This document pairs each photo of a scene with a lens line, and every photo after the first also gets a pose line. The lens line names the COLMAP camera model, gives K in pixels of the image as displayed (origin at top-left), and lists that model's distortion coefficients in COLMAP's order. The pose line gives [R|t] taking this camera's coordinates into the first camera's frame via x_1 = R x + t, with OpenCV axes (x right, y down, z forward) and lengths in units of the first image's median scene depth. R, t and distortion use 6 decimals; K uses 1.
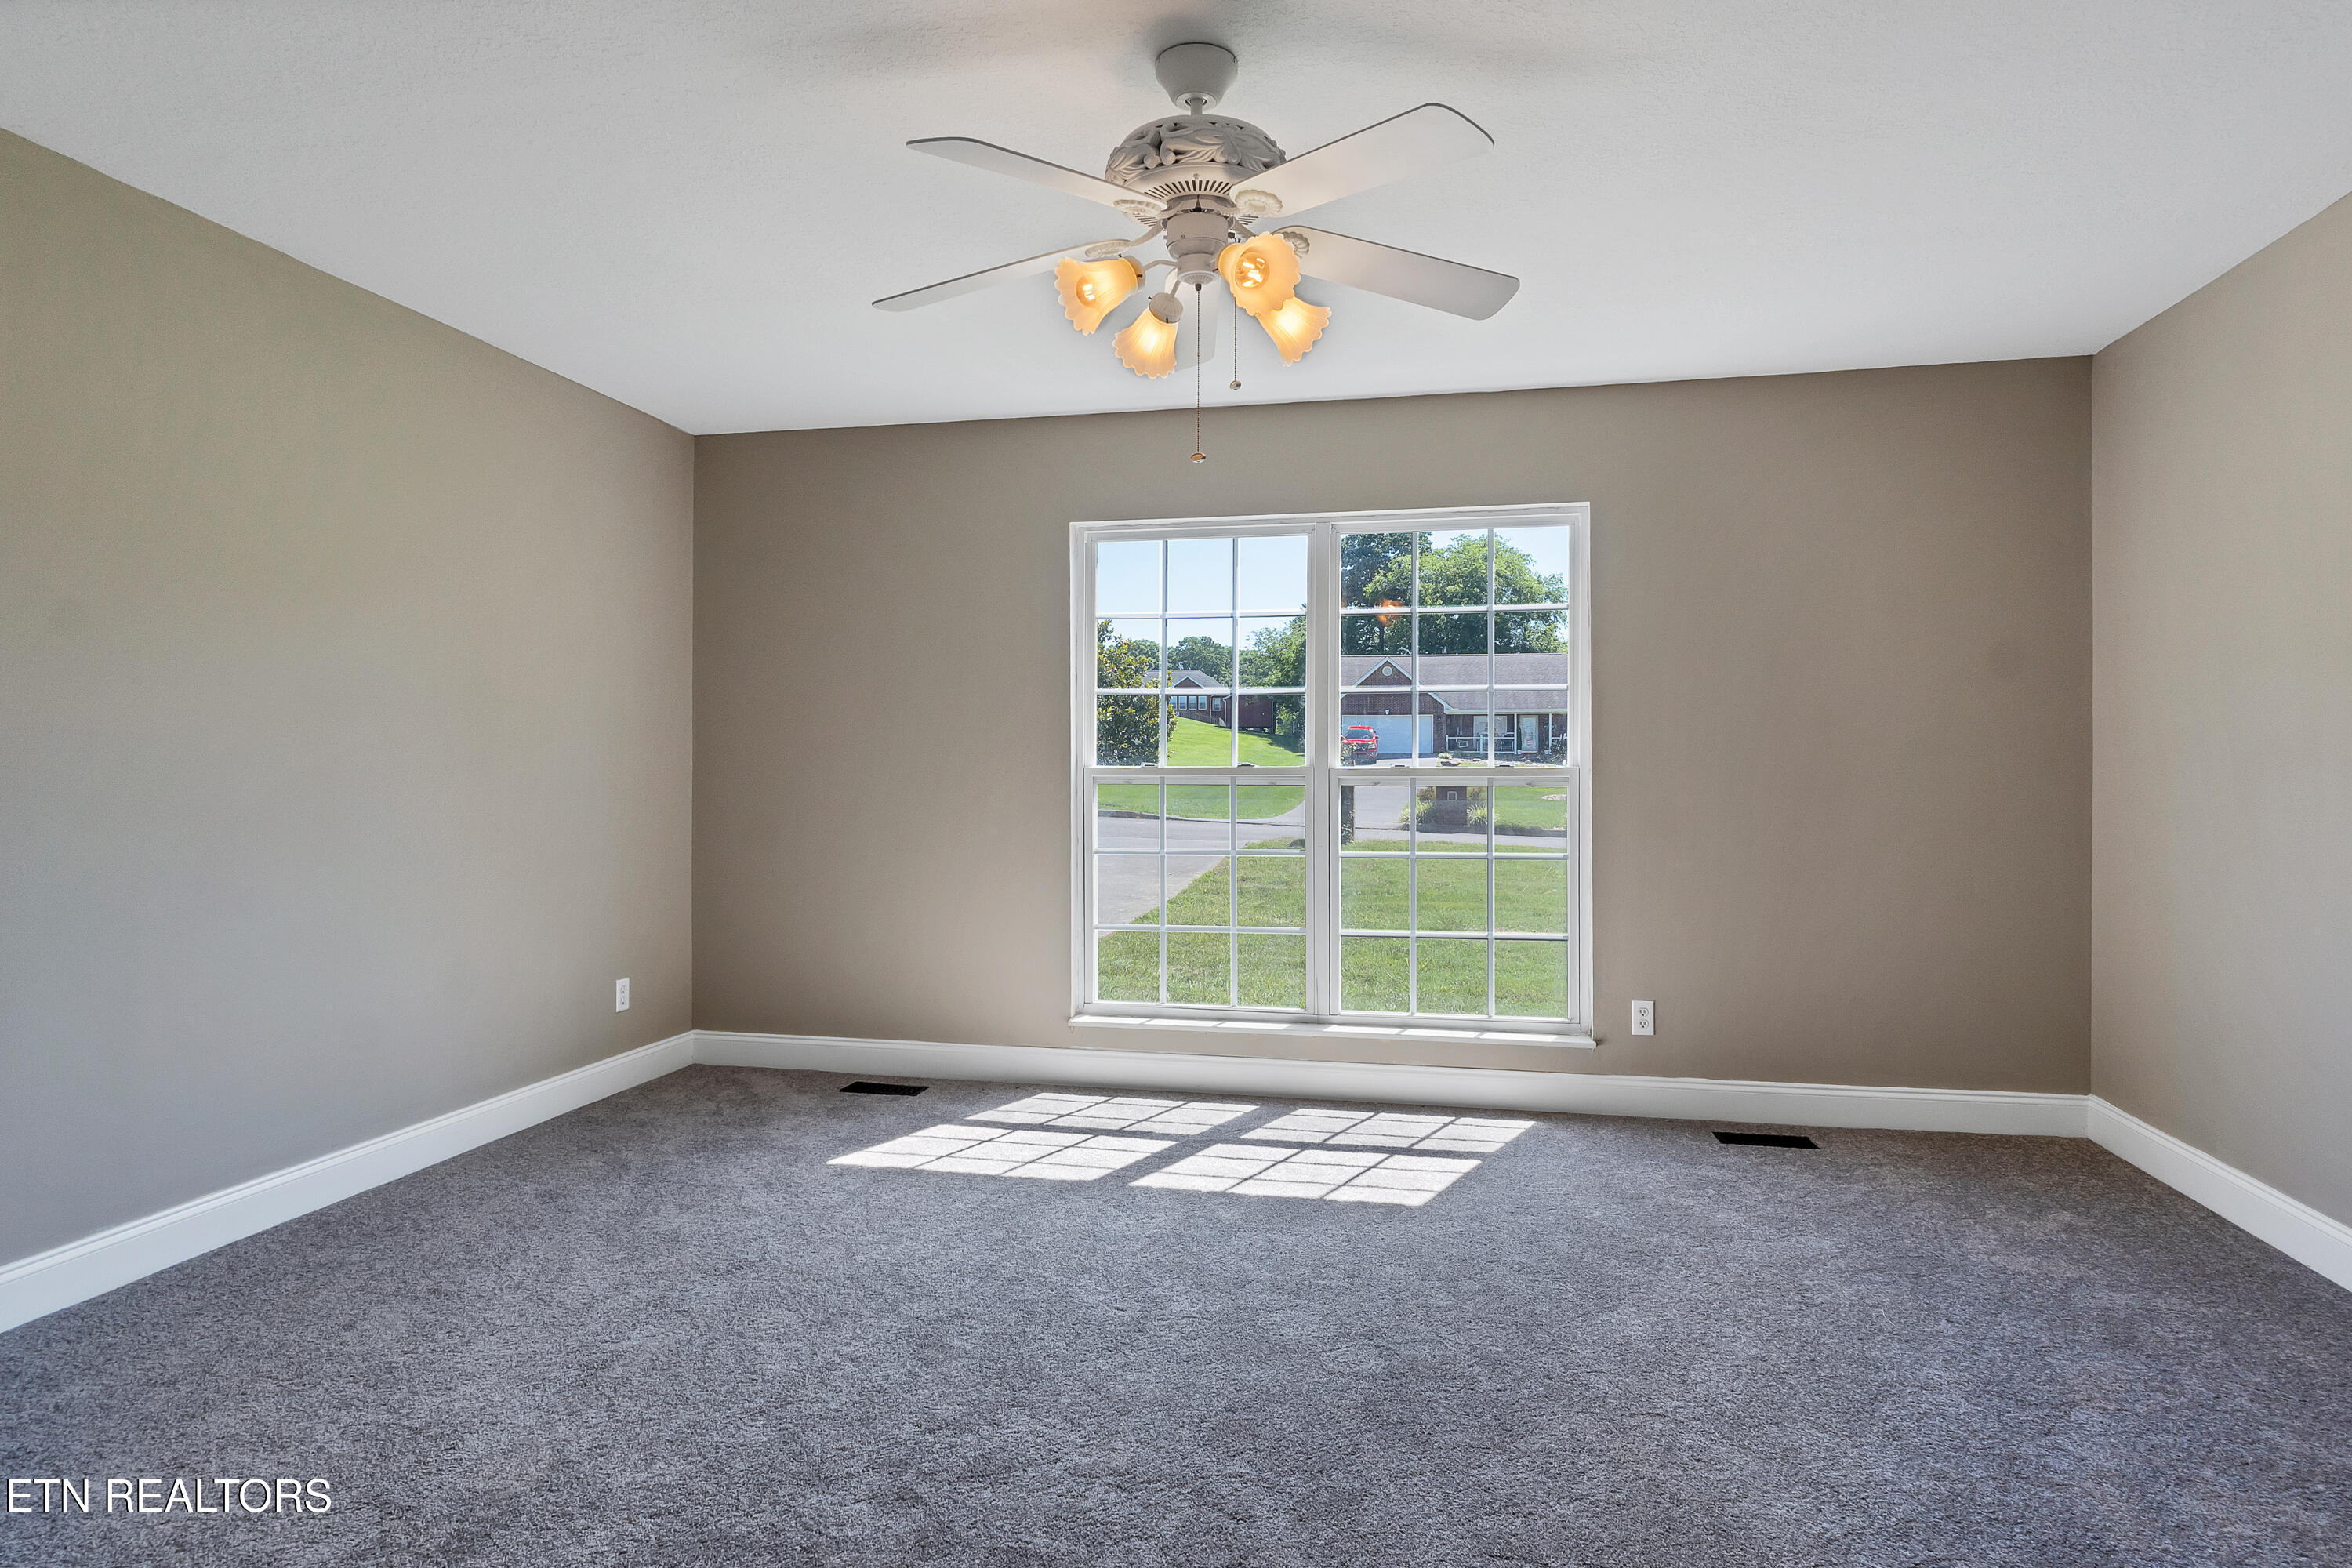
lens RADIAL K [[1308.1, 0, 1176.0], [0, 1308.1, 784.0], [0, 0, 1]] dist [-0.033122, 0.000036]
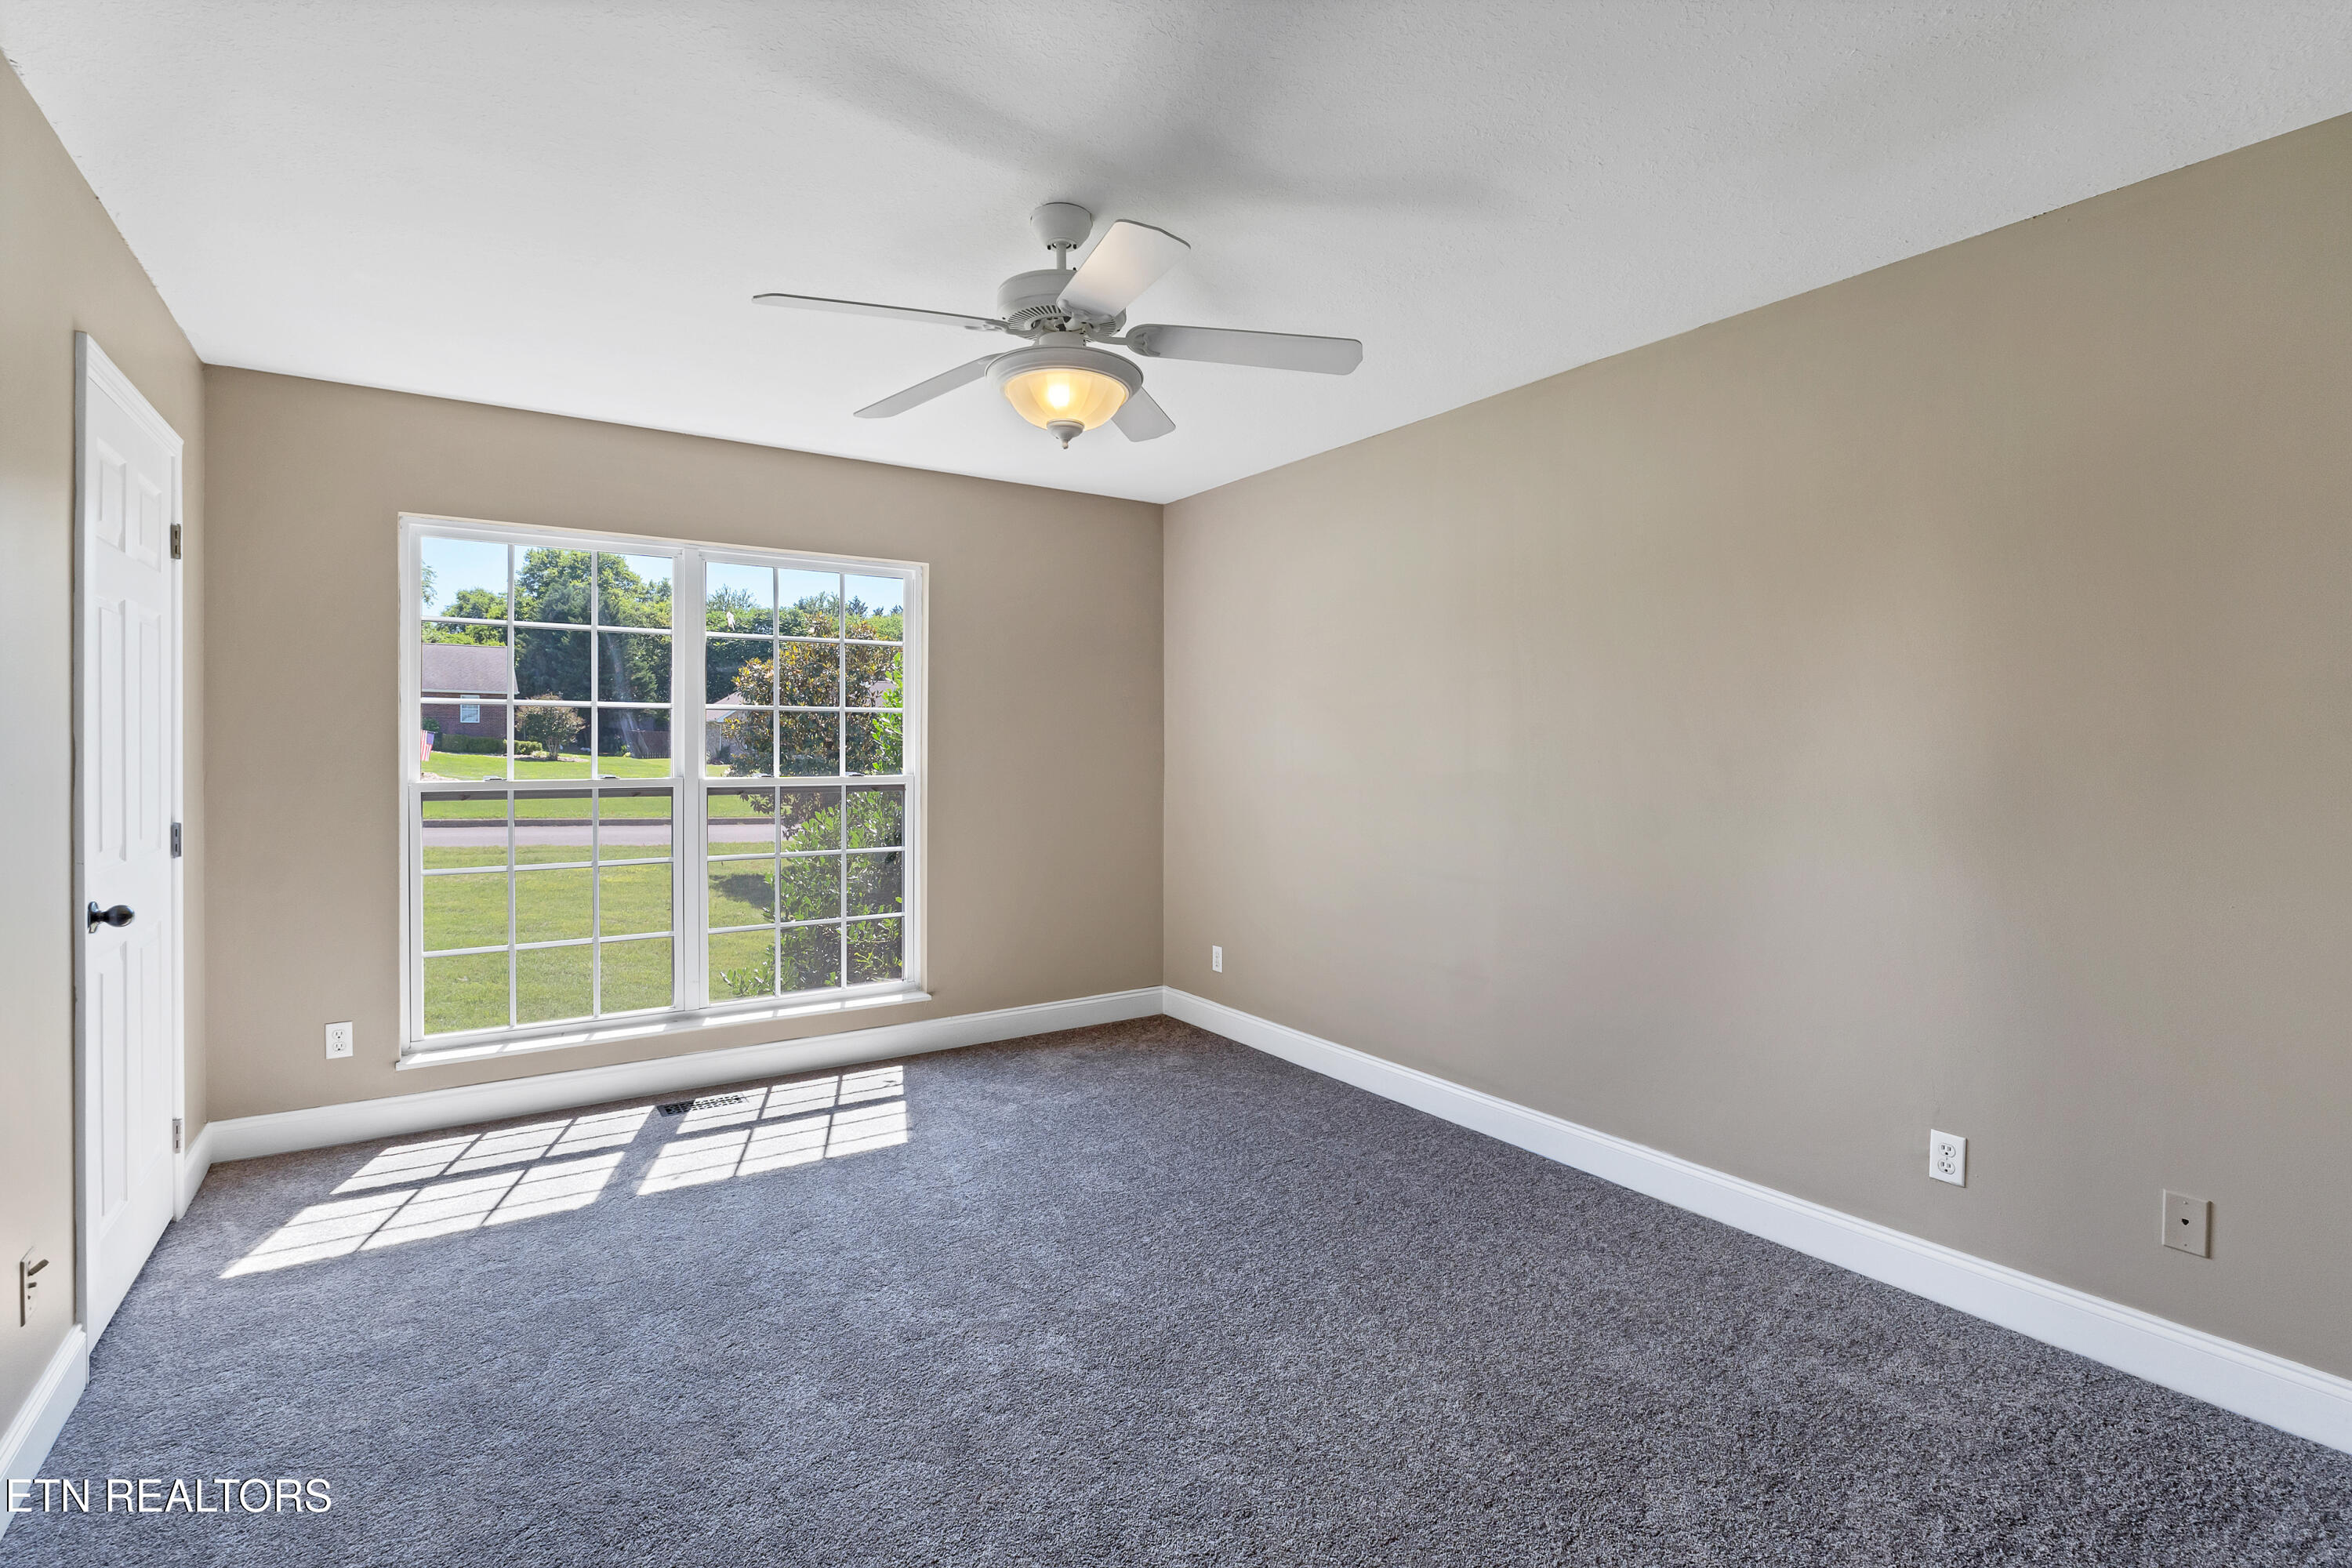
lens RADIAL K [[1166.5, 0, 1167.2], [0, 1166.5, 784.0], [0, 0, 1]] dist [-0.010036, -0.000940]
pose [[0.662929, -0.016249, 0.748506, -0.341172], [0.022137, 0.999753, 0.002097, -0.001246], [-0.748355, 0.015180, 0.663125, 0.079143]]
